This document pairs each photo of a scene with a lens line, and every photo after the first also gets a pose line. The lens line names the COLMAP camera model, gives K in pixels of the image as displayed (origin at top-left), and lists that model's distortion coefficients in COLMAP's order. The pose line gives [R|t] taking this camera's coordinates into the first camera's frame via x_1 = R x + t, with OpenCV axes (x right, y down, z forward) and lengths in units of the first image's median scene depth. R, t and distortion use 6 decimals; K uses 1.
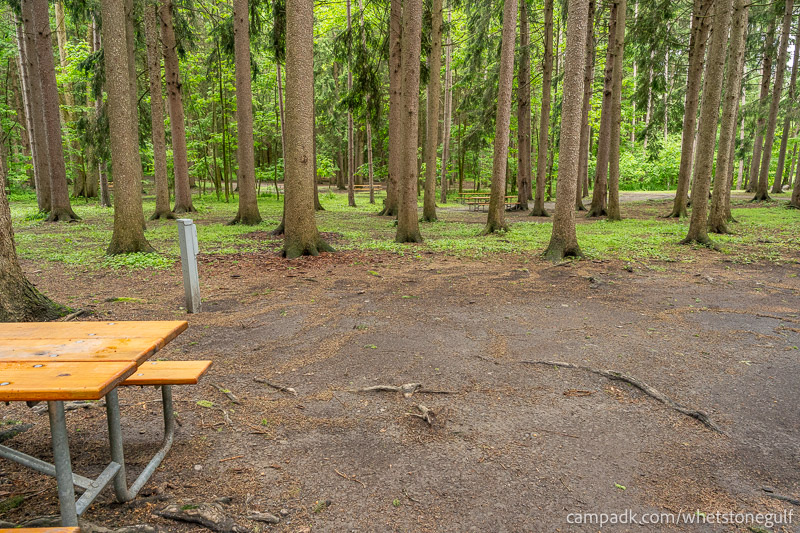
lens RADIAL K [[549.6, 0, 383.2], [0, 549.6, 268.7], [0, 0, 1]] dist [0.004089, 0.001314]
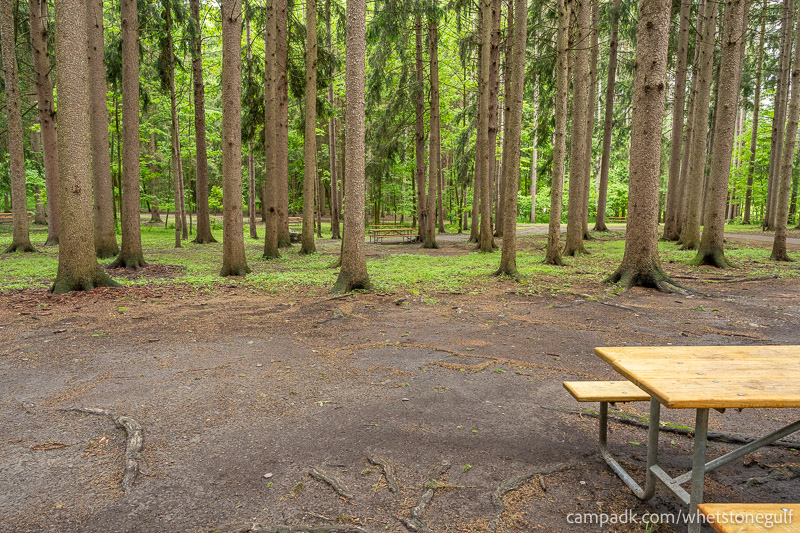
lens RADIAL K [[549.6, 0, 383.2], [0, 549.6, 268.7], [0, 0, 1]] dist [0.004089, 0.001314]
pose [[0.995991, -0.004194, 0.089356, 0.249812], [0.009337, 0.998318, -0.057219, -0.002140], [-0.088966, 0.057824, 0.994355, 0.011761]]
